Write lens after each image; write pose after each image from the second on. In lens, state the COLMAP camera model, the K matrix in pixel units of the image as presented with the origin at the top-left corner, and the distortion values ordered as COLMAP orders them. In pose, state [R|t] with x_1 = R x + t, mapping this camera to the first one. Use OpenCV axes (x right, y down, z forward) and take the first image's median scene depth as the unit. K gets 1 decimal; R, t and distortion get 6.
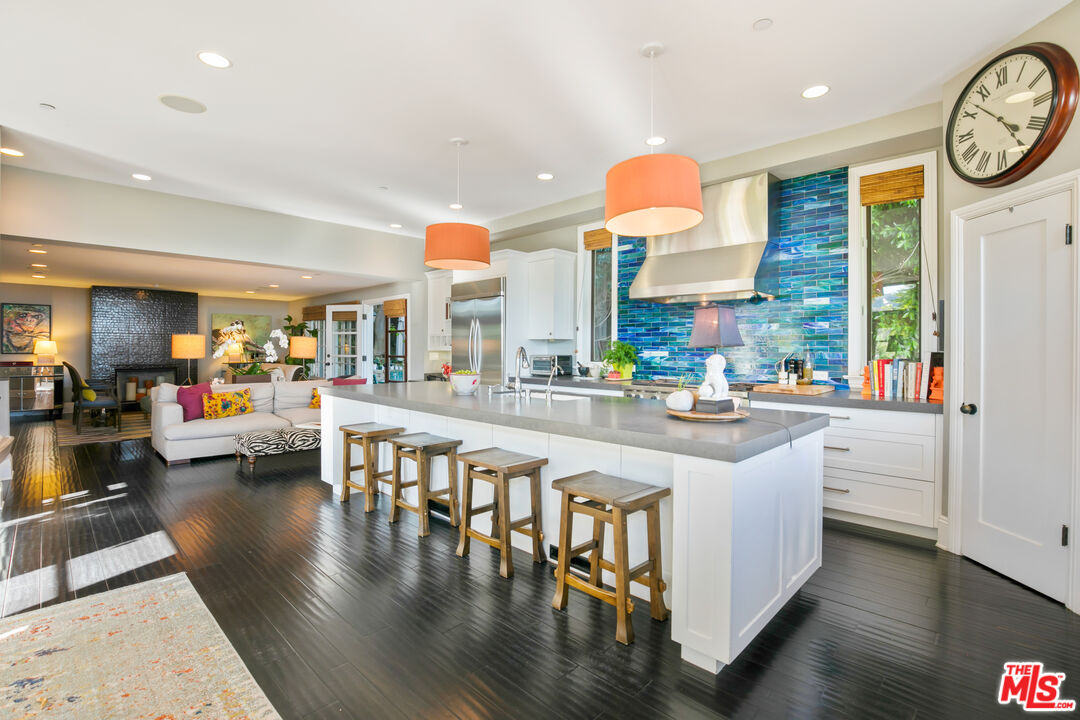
lens RADIAL K [[493.7, 0, 539.3], [0, 493.7, 354.8], [0, 0, 1]] dist [-0.000934, -0.000040]
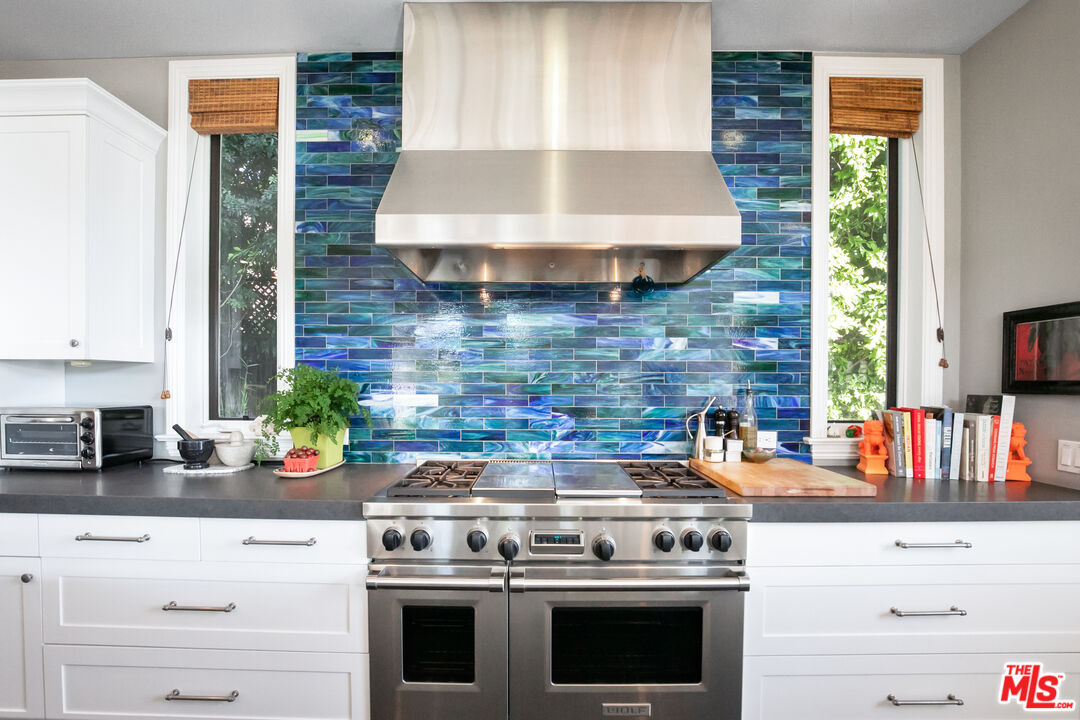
lens RADIAL K [[521.1, 0, 546.4], [0, 521.1, 392.4], [0, 0, 1]] dist [-0.031025, 0.000611]
pose [[0.719943, -0.014936, 0.693872, 0.016042], [0.007752, 0.999879, 0.013479, -0.013729], [-0.693990, -0.004325, 0.719972, 0.603909]]
